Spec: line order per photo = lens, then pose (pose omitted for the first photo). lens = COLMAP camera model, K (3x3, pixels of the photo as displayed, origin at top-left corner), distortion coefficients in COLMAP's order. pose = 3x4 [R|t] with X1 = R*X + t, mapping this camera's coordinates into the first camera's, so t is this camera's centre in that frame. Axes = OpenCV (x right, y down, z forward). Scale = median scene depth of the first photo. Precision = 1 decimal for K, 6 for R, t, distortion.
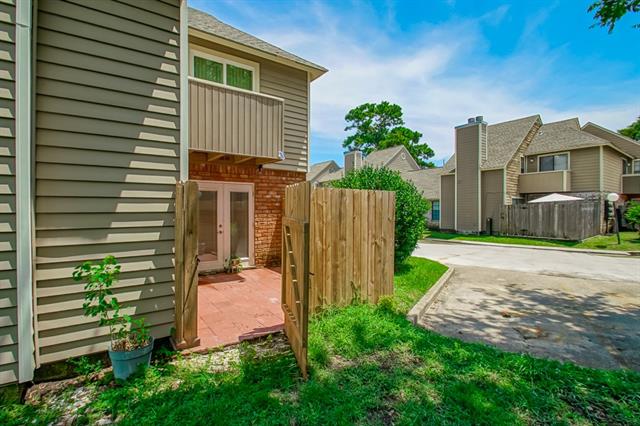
lens RADIAL K [[303.6, 0, 323.4], [0, 303.6, 211.0], [0, 0, 1]] dist [-0.006055, -0.001884]
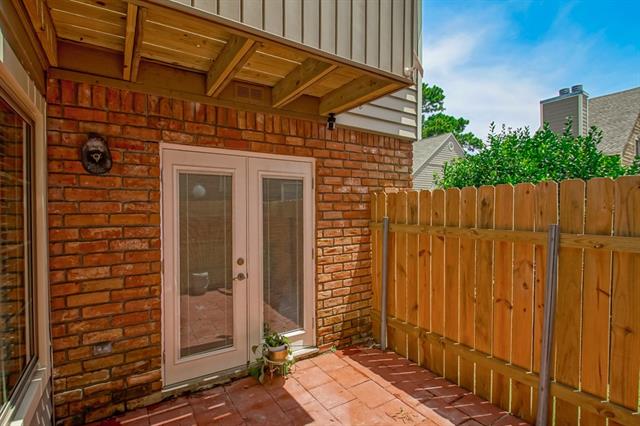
lens RADIAL K [[303.6, 0, 316.4], [0, 303.6, 213.5], [0, 0, 1]] dist [-0.006055, -0.001884]
pose [[0.998398, -0.000561, -0.056579, -0.082028], [0.001026, 0.999966, 0.008187, -0.006771], [0.056572, -0.008232, 0.998365, 0.229677]]
